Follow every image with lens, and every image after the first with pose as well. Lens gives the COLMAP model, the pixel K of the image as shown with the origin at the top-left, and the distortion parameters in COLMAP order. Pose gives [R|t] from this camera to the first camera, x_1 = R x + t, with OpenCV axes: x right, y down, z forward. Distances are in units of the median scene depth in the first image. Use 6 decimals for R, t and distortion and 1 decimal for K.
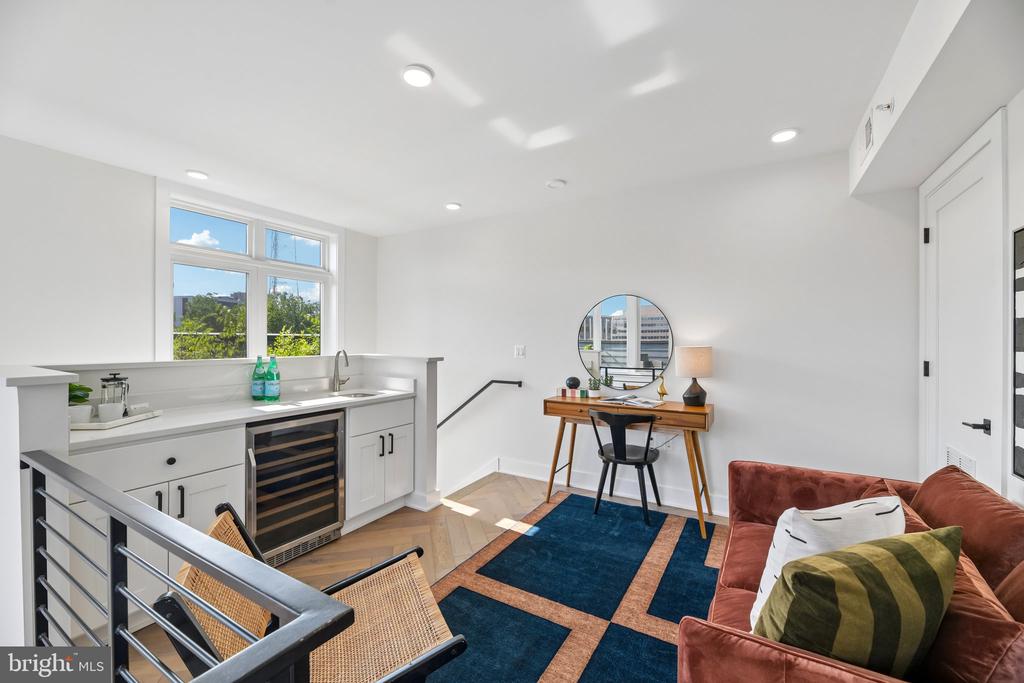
lens RADIAL K [[414.8, 0, 507.3], [0, 414.8, 339.4], [0, 0, 1]] dist [0.000482, -0.002798]
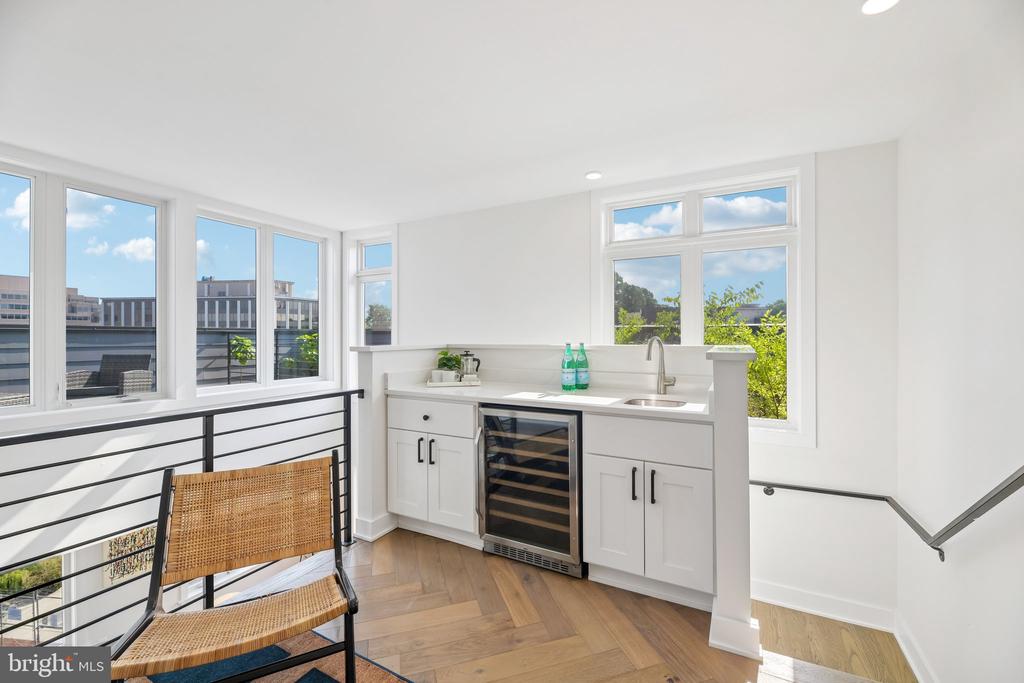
lens RADIAL K [[414.8, 0, 501.1], [0, 414.8, 324.7], [0, 0, 1]] dist [0.000482, -0.002798]
pose [[0.086305, -0.020701, -0.996054, 0.365692], [0.004366, 0.999782, -0.020400, 0.019498], [0.996259, -0.002588, 0.086377, 0.792189]]
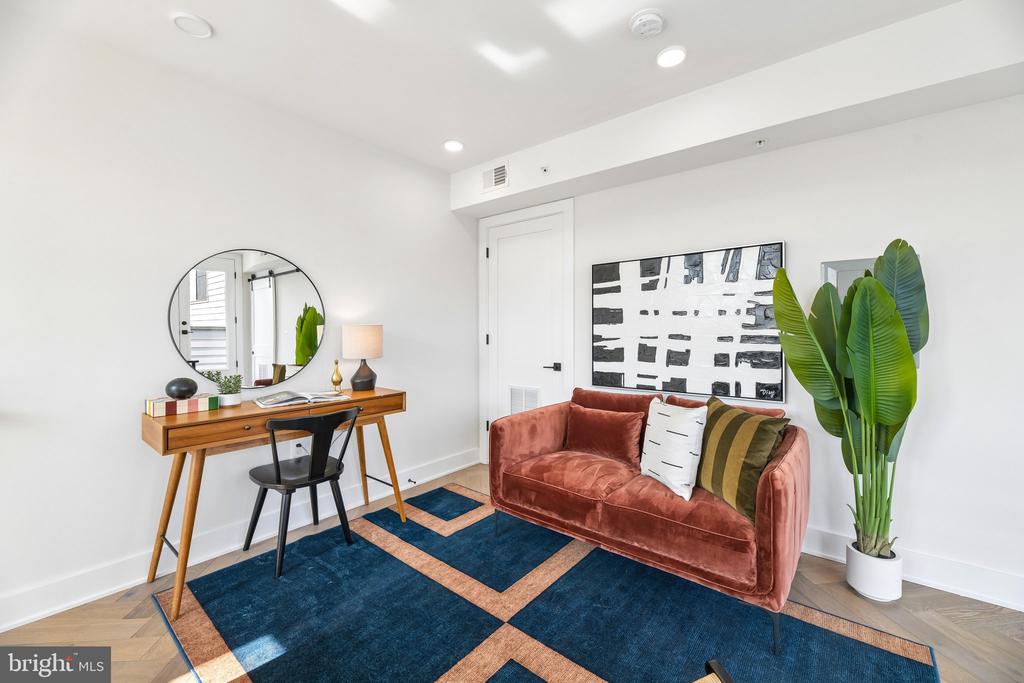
lens RADIAL K [[414.8, 0, 527.8], [0, 414.8, 334.2], [0, 0, 1]] dist [0.000482, -0.002798]
pose [[0.114261, -0.010360, 0.993397, -0.437759], [-0.000817, 0.999944, 0.010522, 0.029859], [-0.993450, -0.002013, 0.114246, 0.584873]]
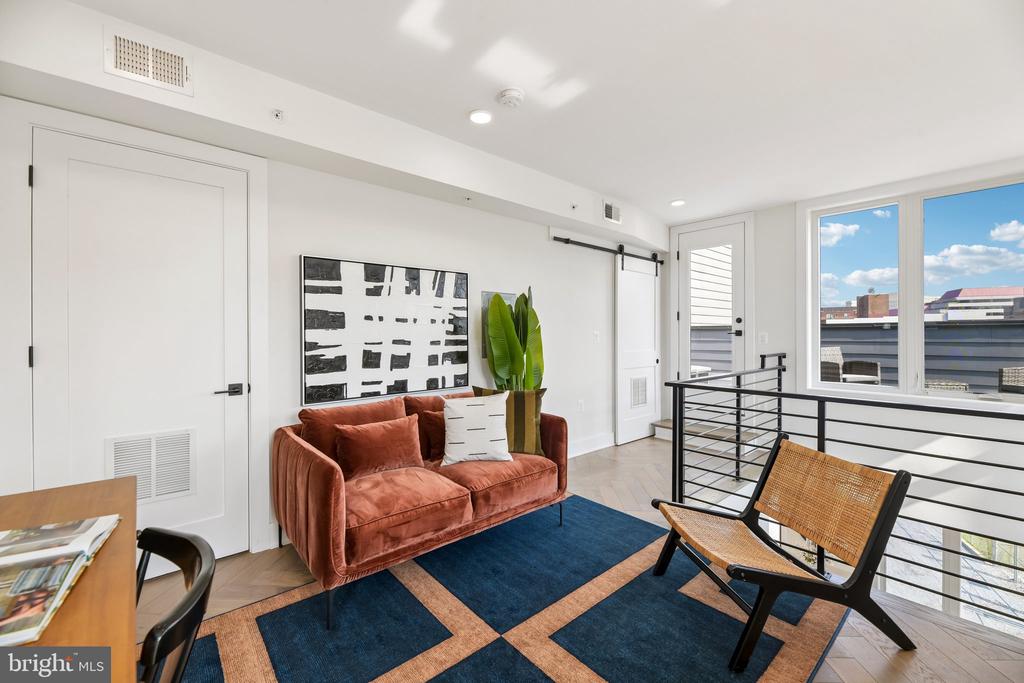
lens RADIAL K [[414.8, 0, 518.3], [0, 414.8, 336.5], [0, 0, 1]] dist [0.000482, -0.002798]
pose [[-0.958583, 0.000396, 0.284812, -0.026508], [0.001605, 0.999991, 0.004014, 0.028318], [-0.284807, 0.004305, -0.958575, 1.259657]]
